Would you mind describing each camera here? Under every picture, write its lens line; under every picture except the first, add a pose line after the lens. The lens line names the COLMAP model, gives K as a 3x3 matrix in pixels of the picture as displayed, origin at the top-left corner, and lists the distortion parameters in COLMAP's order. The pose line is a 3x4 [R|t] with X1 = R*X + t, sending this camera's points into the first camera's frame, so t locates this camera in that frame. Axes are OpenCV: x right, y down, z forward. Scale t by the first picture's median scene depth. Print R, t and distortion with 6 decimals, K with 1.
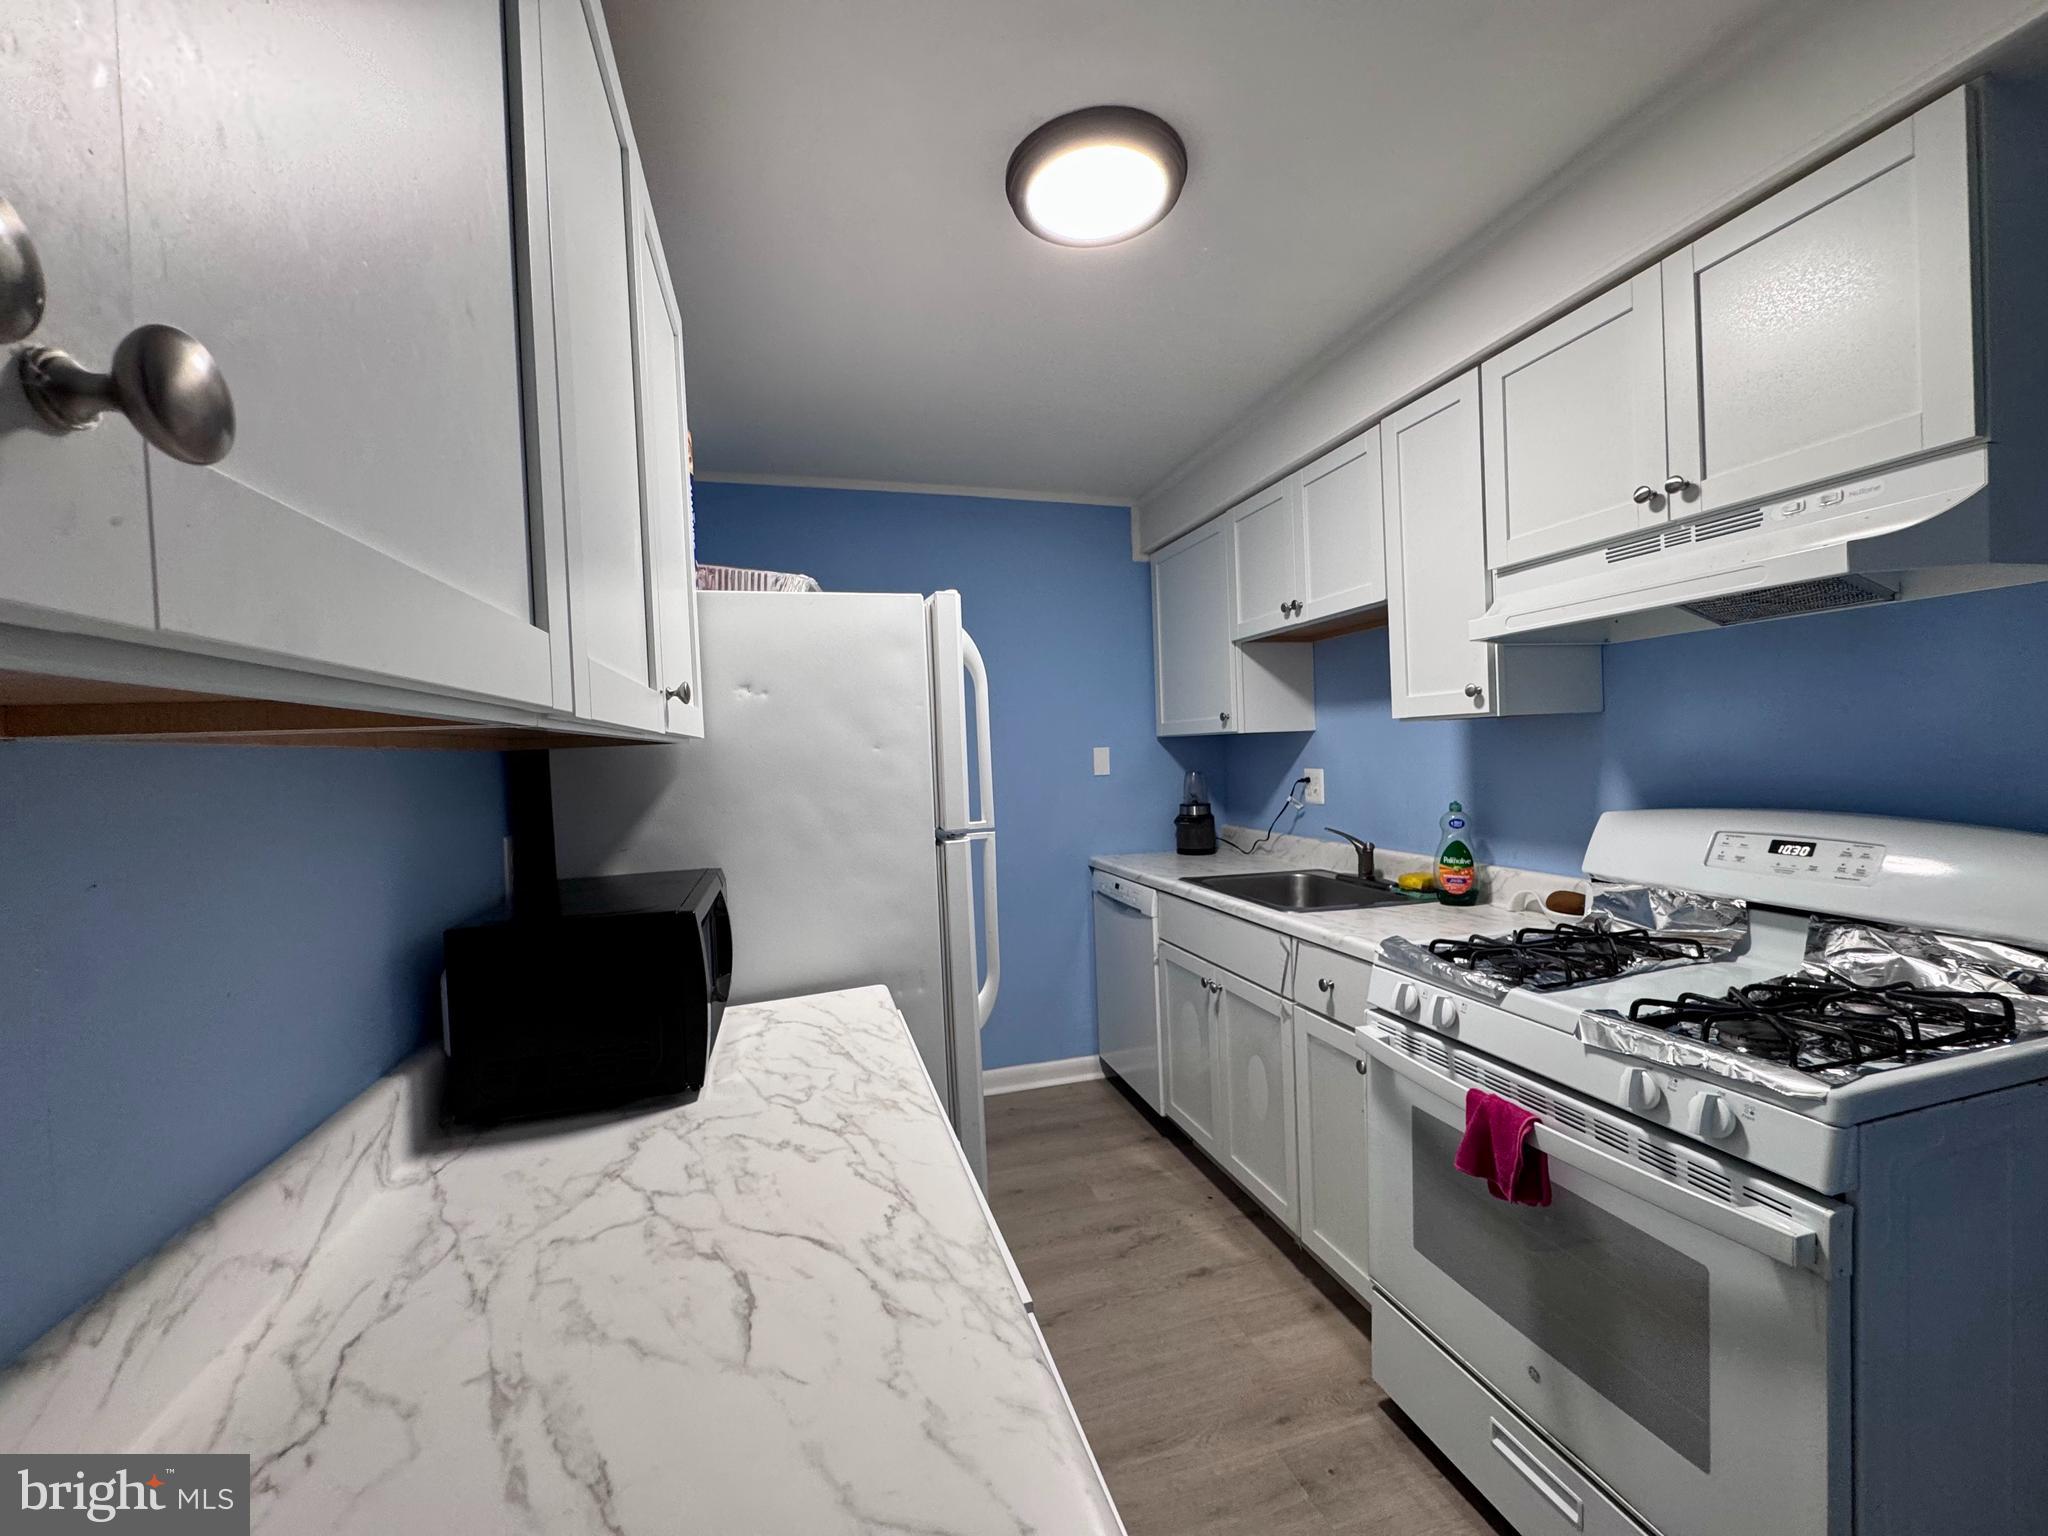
lens RADIAL K [[815.4, 0, 1024.0], [0, 815.4, 768.0], [0, 0, 1]] dist [-0.003994, 0.000530]
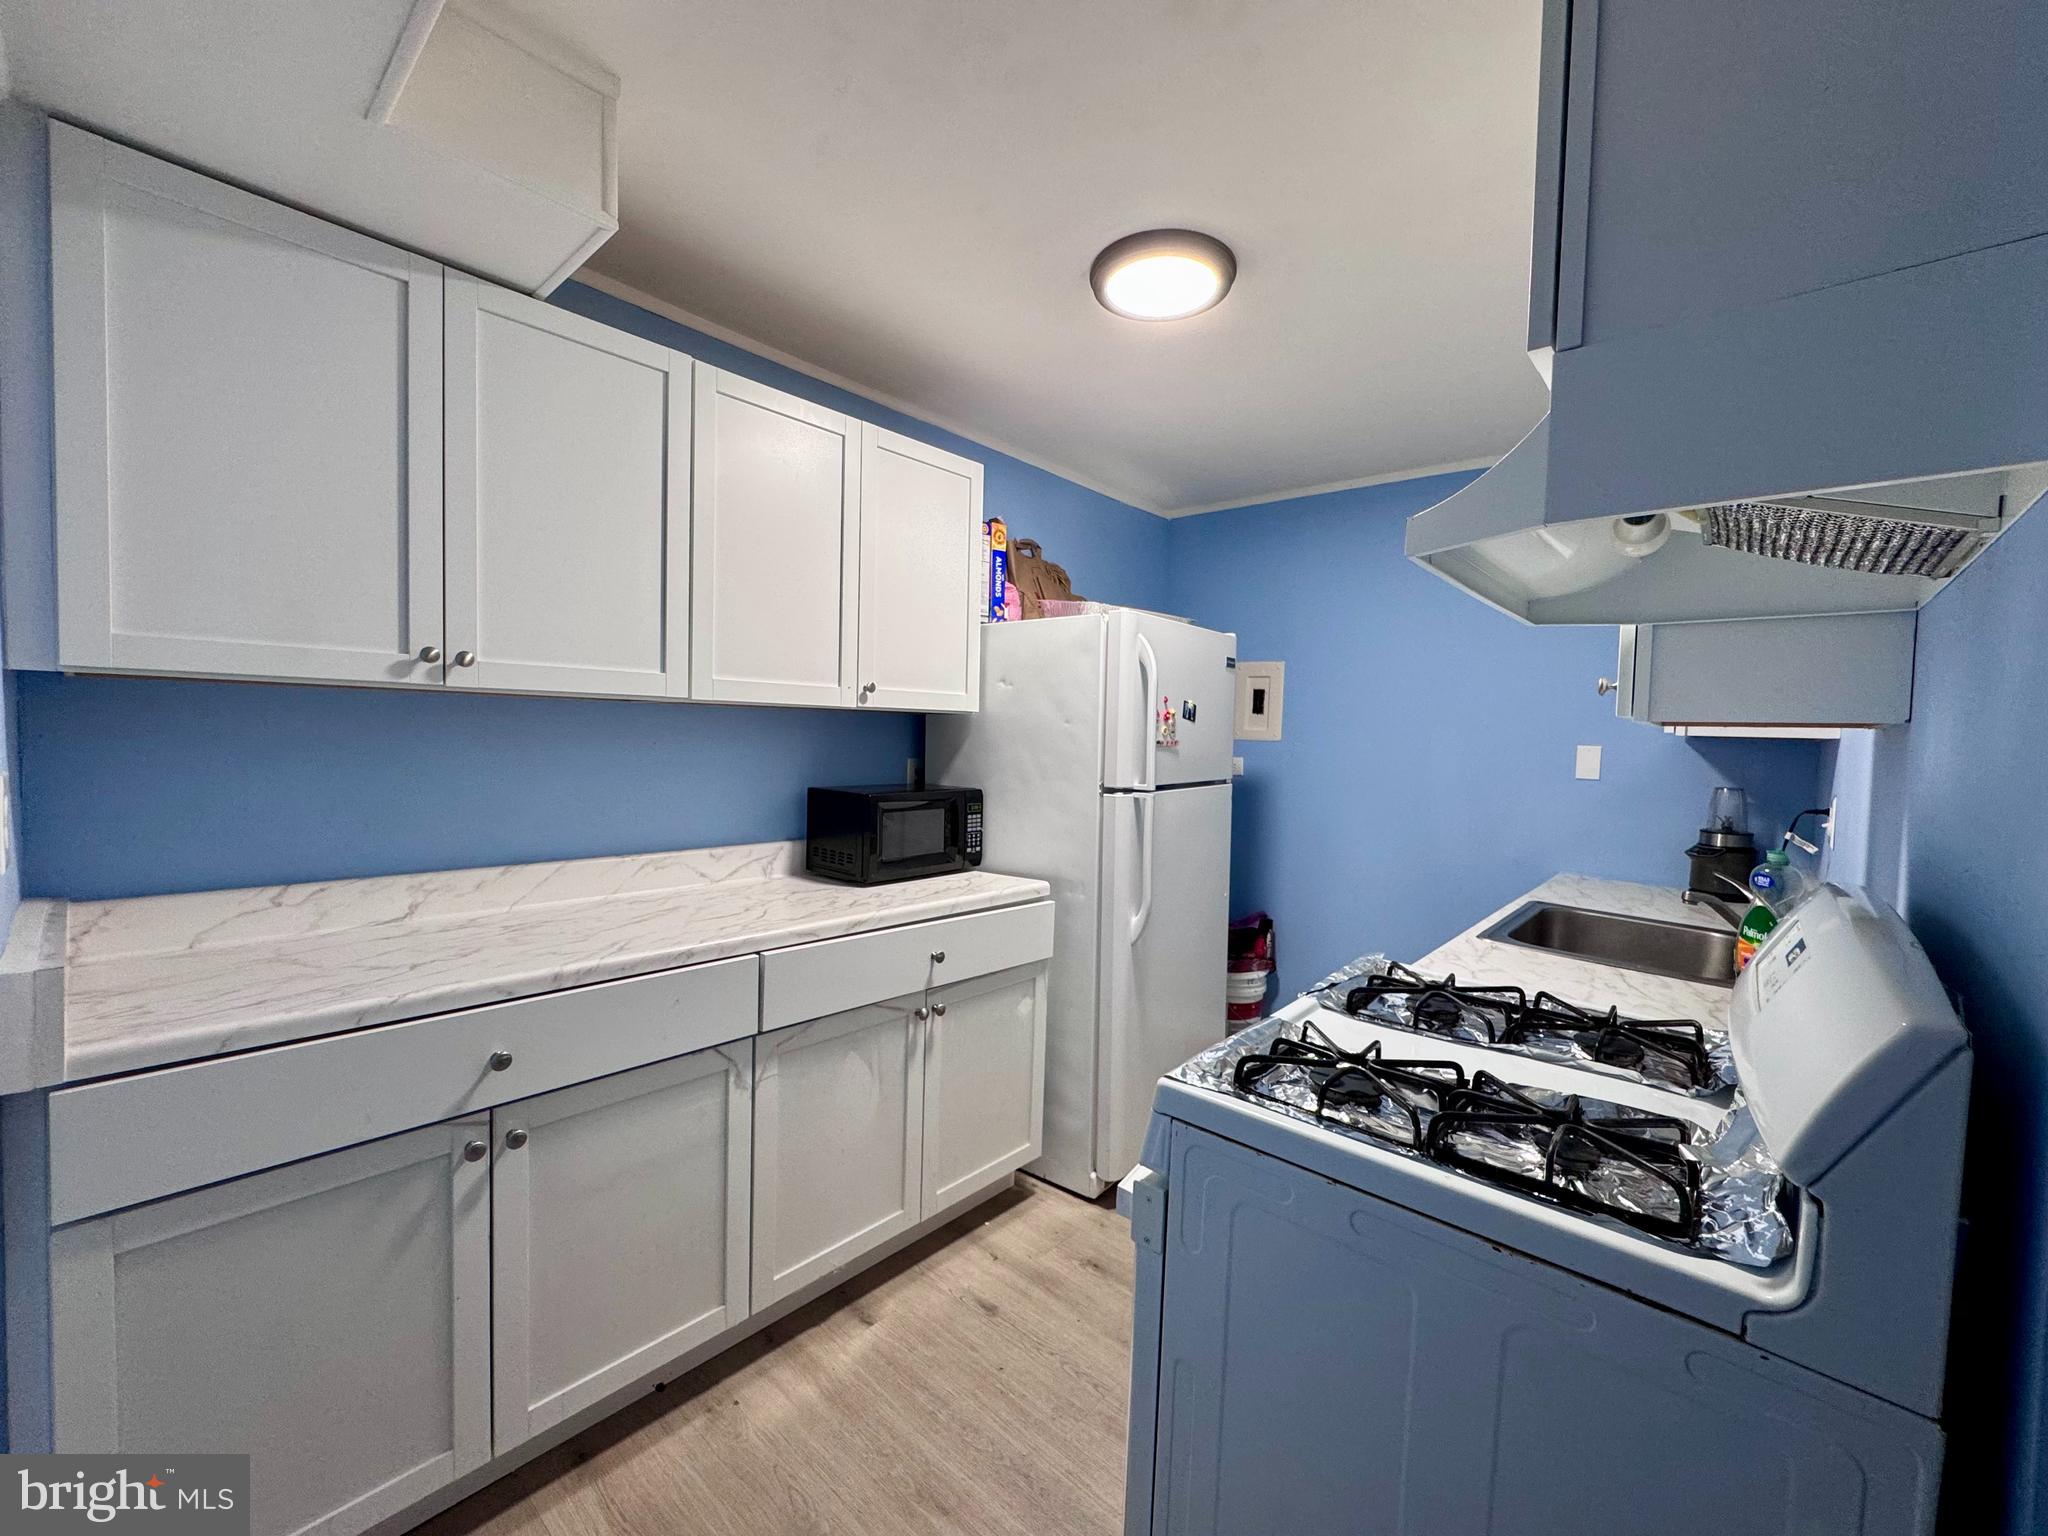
lens RADIAL K [[815.4, 0, 1024.0], [0, 815.4, 768.0], [0, 0, 1]] dist [-0.003994, 0.000530]
pose [[0.531545, 0.094587, -0.841733, 1.012044], [-0.069369, 0.995268, 0.068034, -0.038957], [0.844185, 0.022227, 0.535591, 0.157279]]
